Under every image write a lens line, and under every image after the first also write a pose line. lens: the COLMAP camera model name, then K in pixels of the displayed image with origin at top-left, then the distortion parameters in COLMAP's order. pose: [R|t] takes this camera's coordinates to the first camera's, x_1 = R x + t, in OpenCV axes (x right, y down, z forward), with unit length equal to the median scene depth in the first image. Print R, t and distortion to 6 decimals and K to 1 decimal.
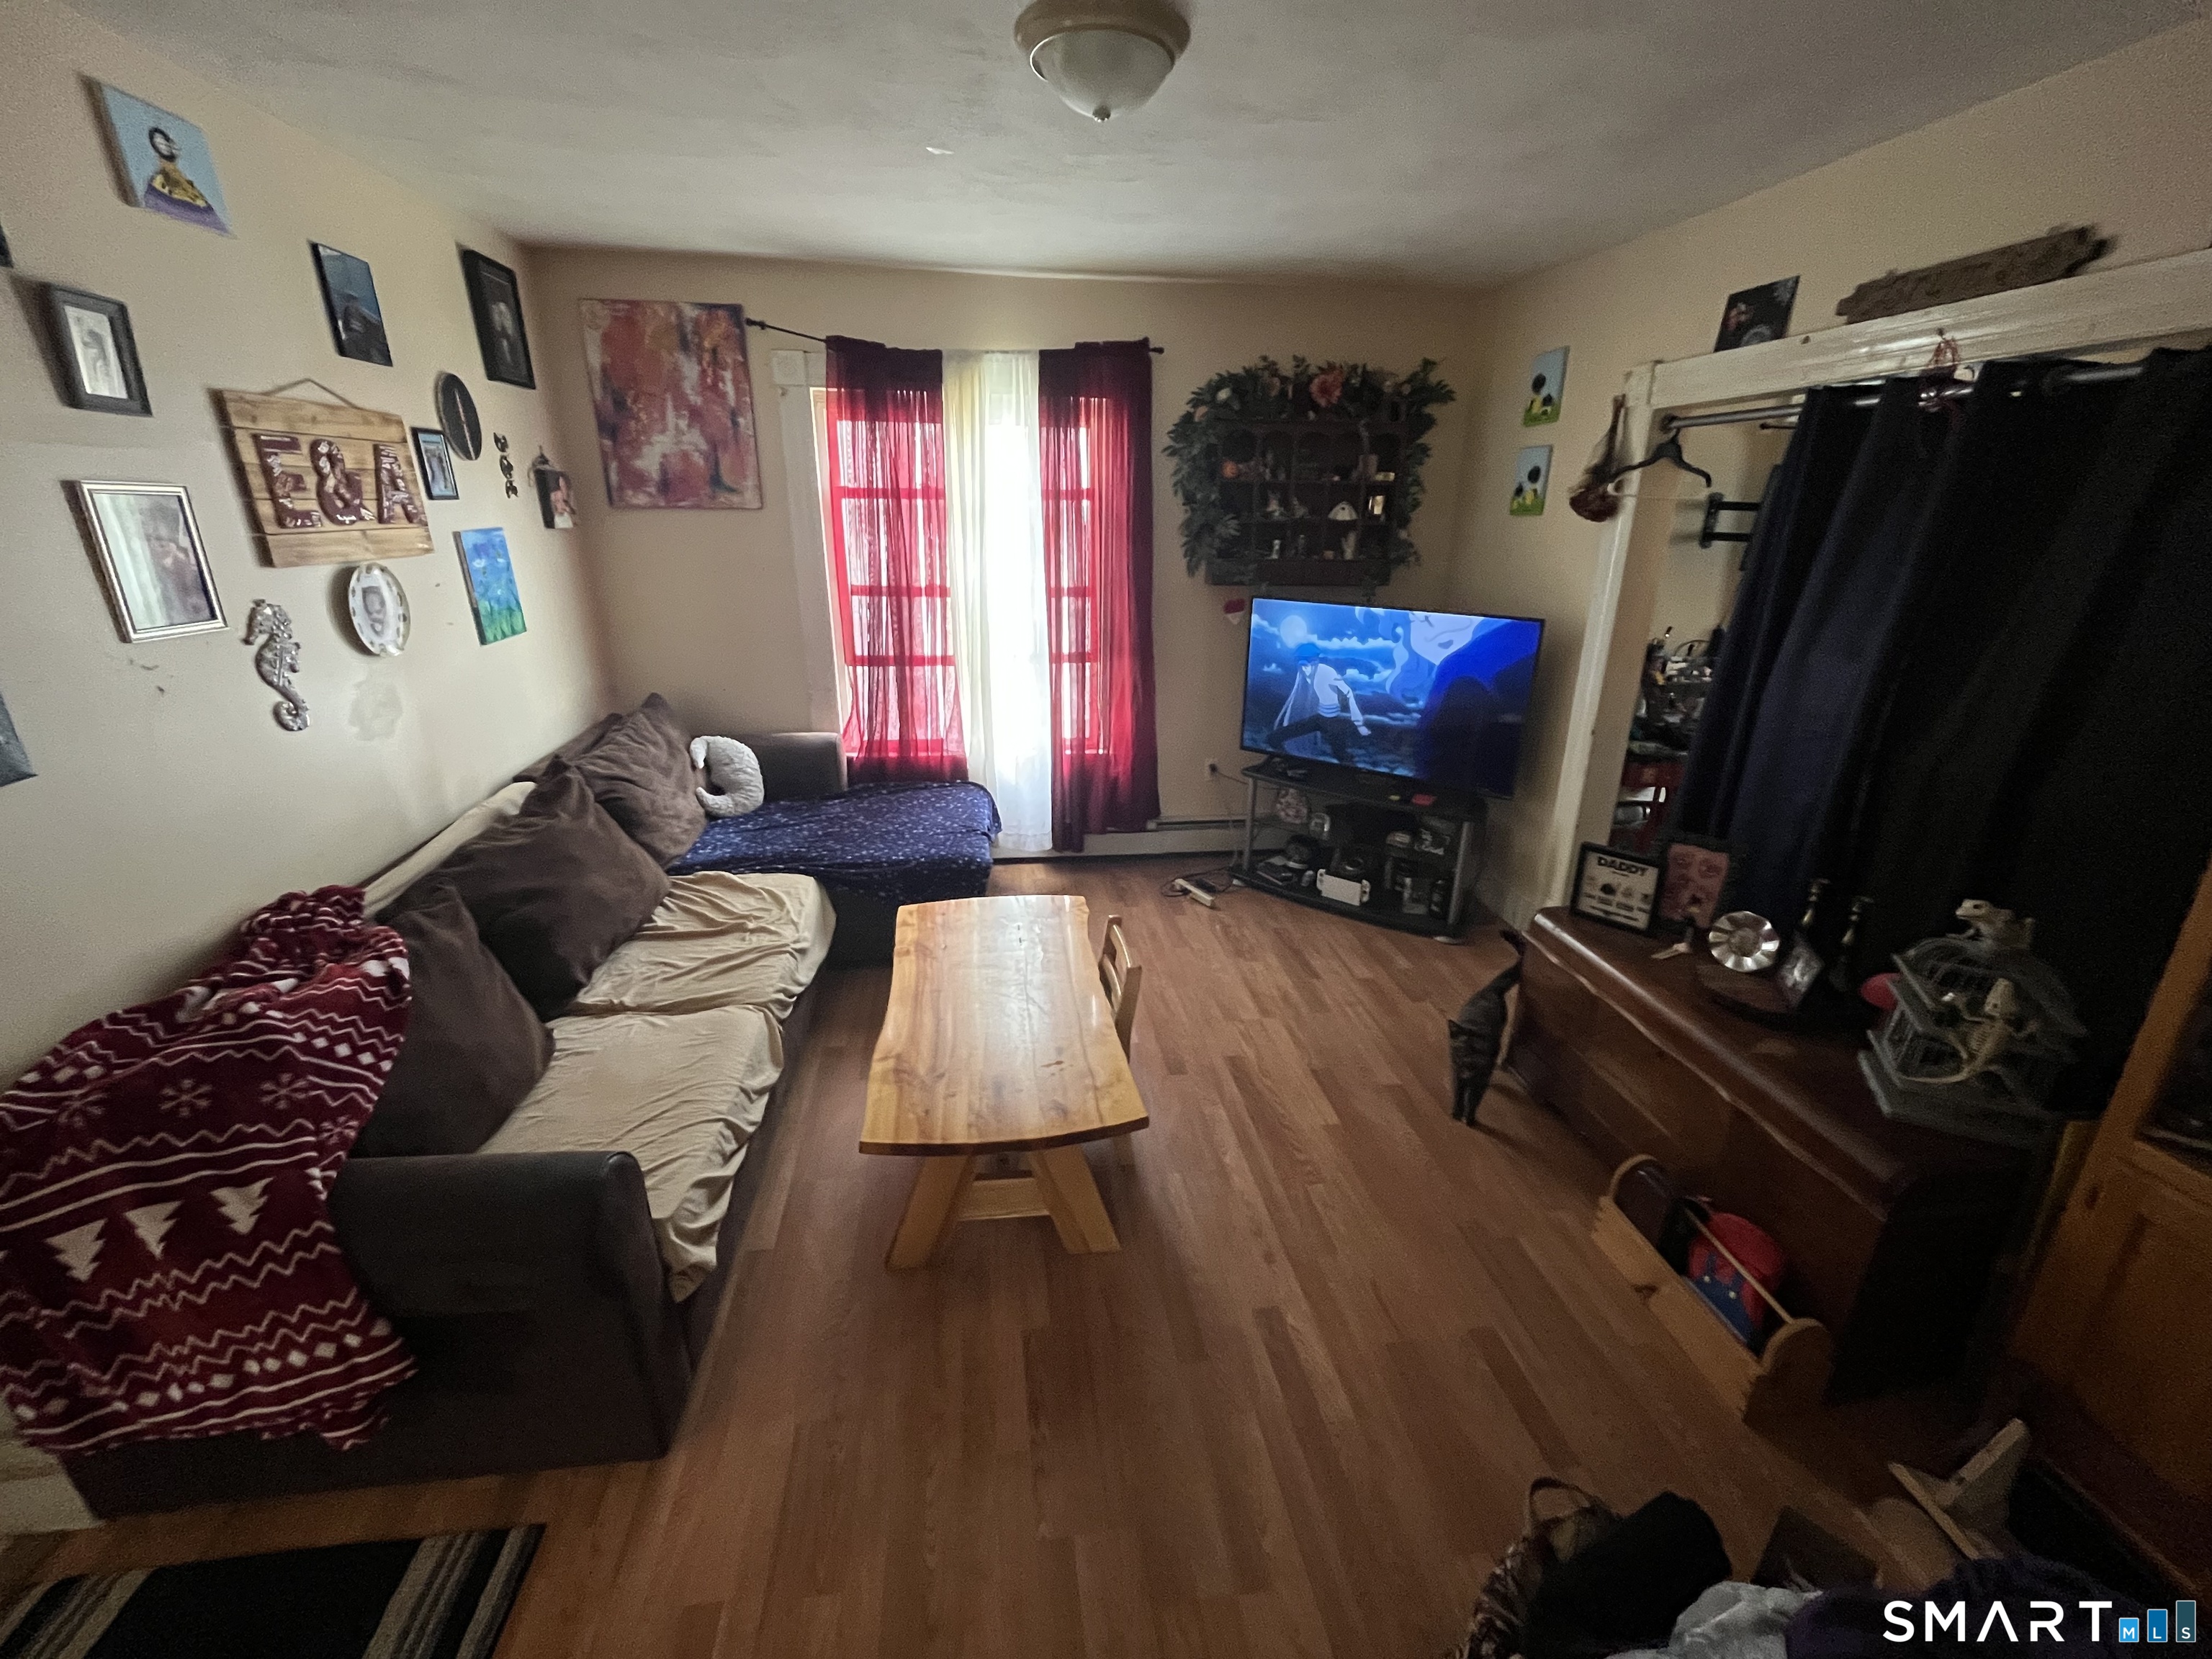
lens RADIAL K [[895.5, 0, 1095.4], [0, 895.5, 819.8], [0, 0, 1]] dist [-0.002423, -0.000076]
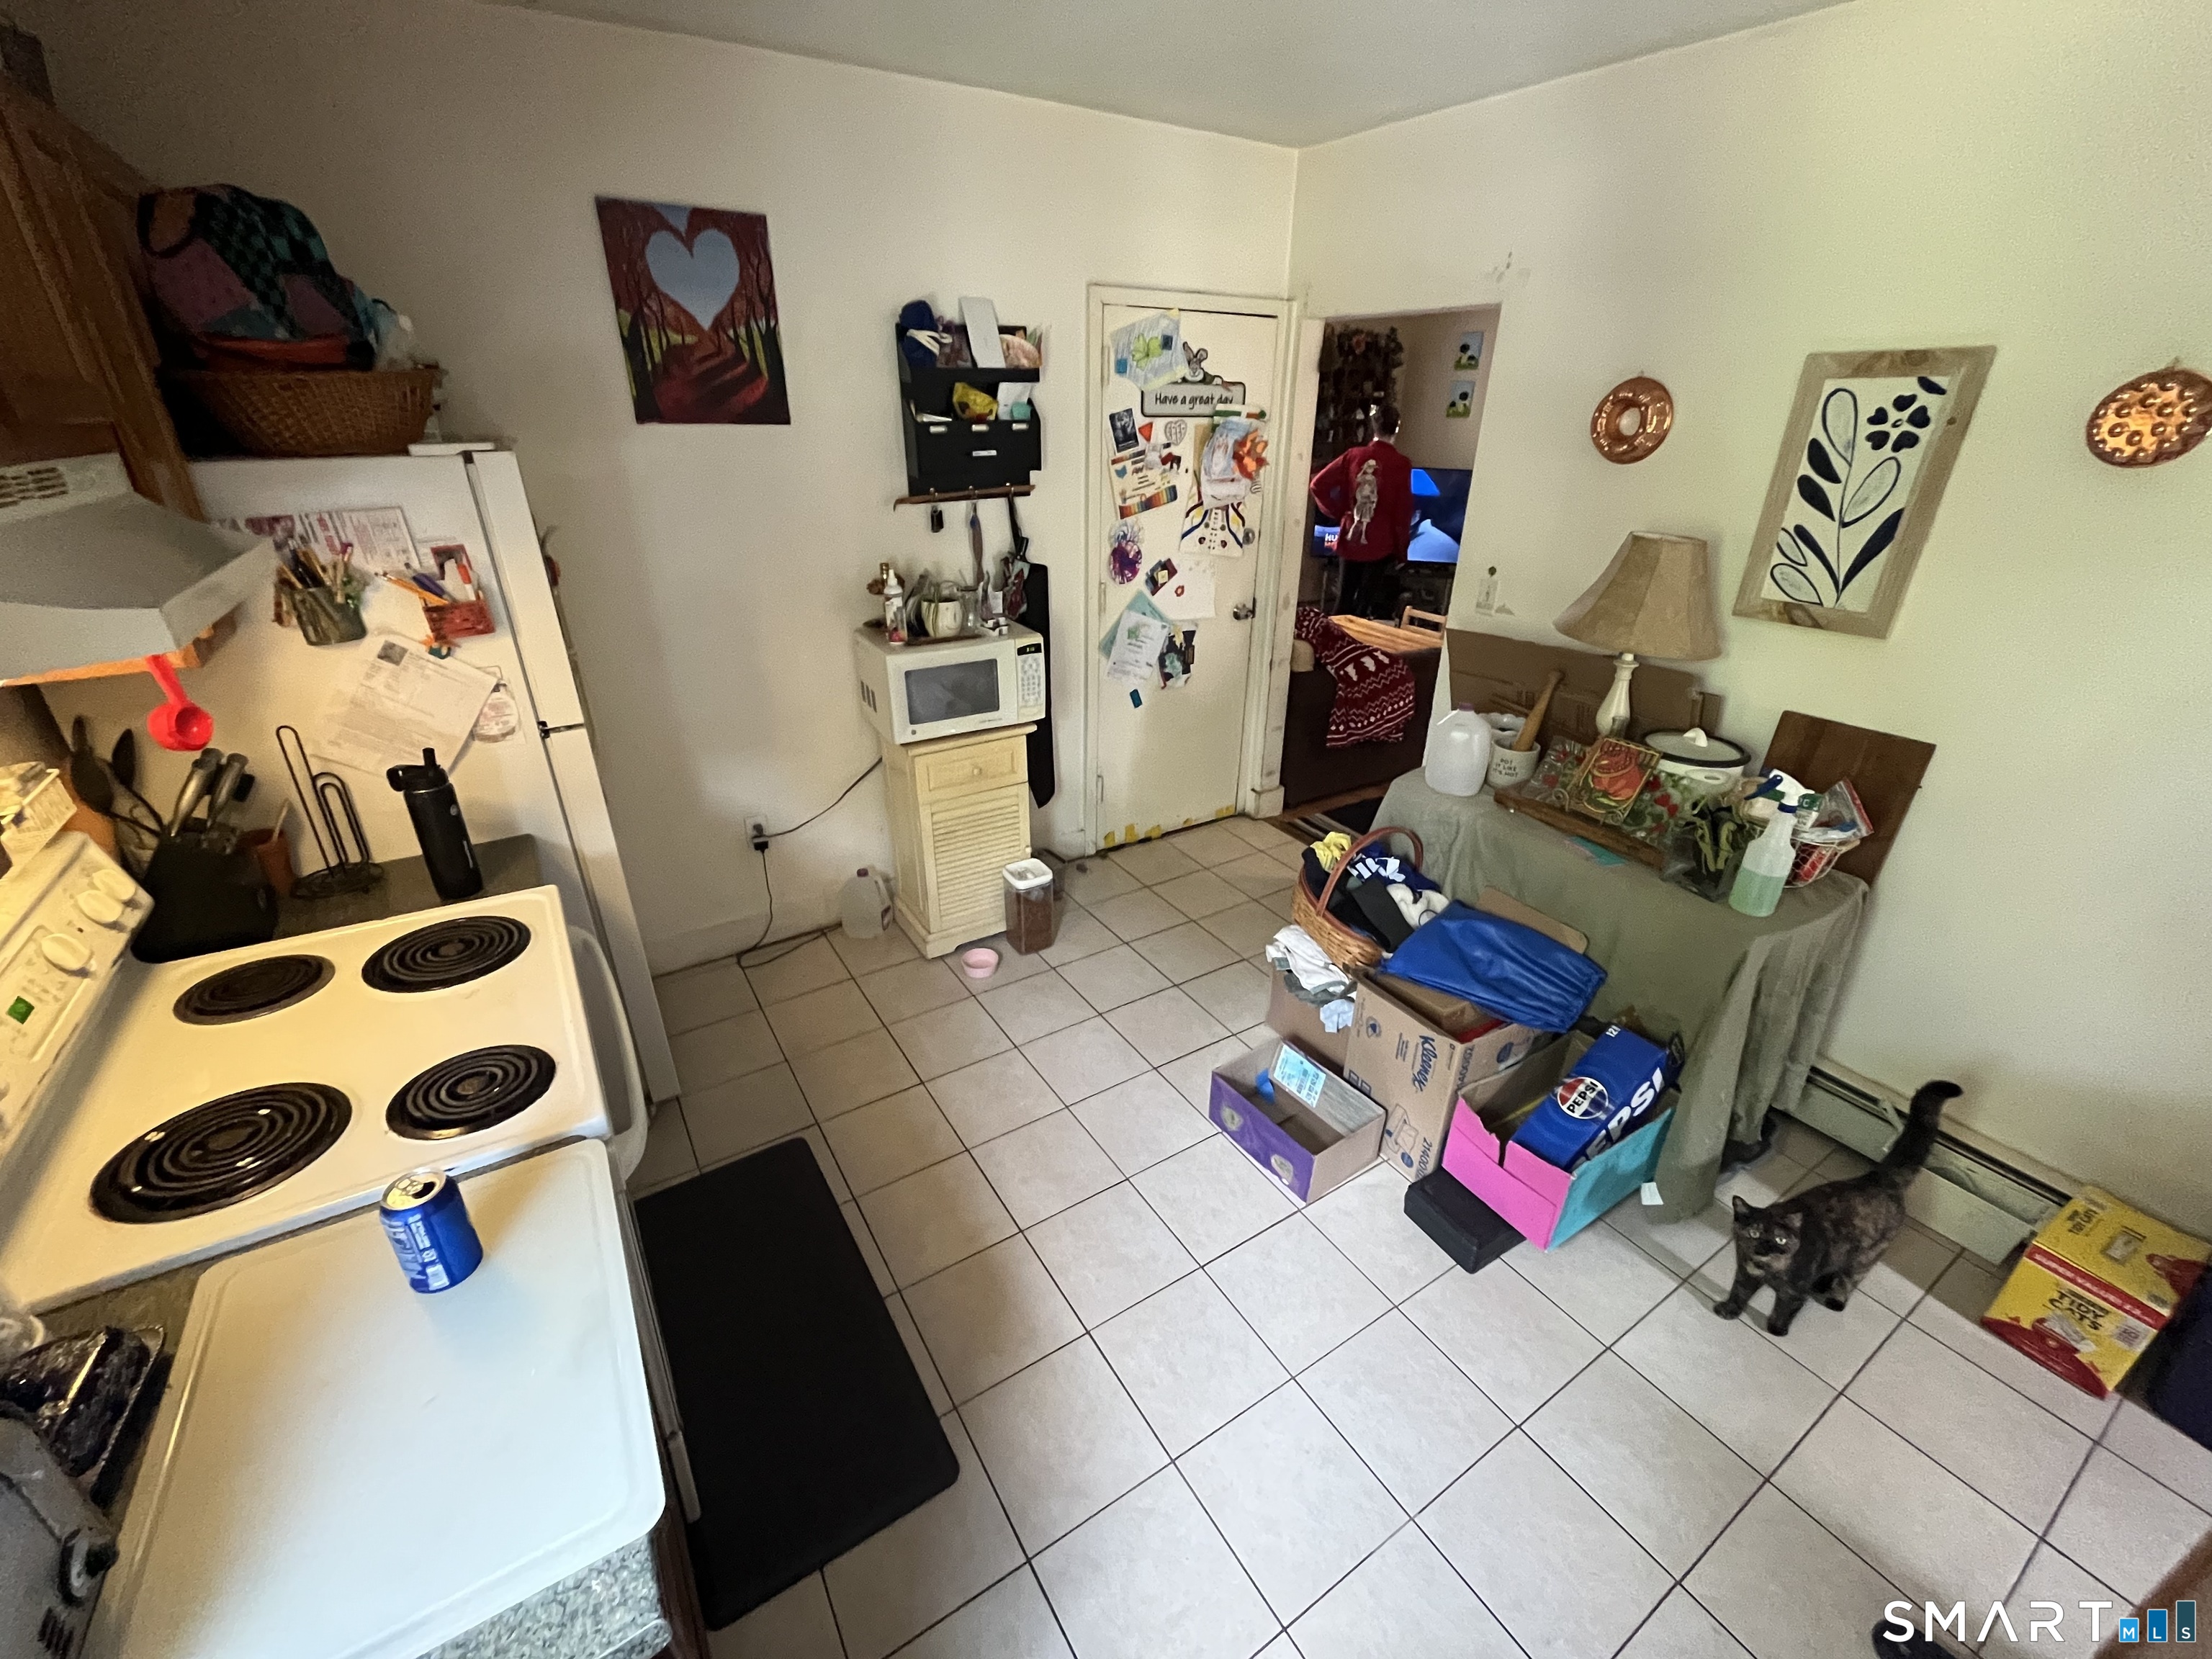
lens RADIAL K [[895.5, 0, 1107.1], [0, 895.5, 831.4], [0, 0, 1]] dist [-0.002423, -0.000076]
pose [[0.899680, -0.176601, 0.399235, -1.034656], [0.131182, 0.981622, 0.138598, 0.159481], [-0.416374, -0.072321, 0.906312, -0.469582]]
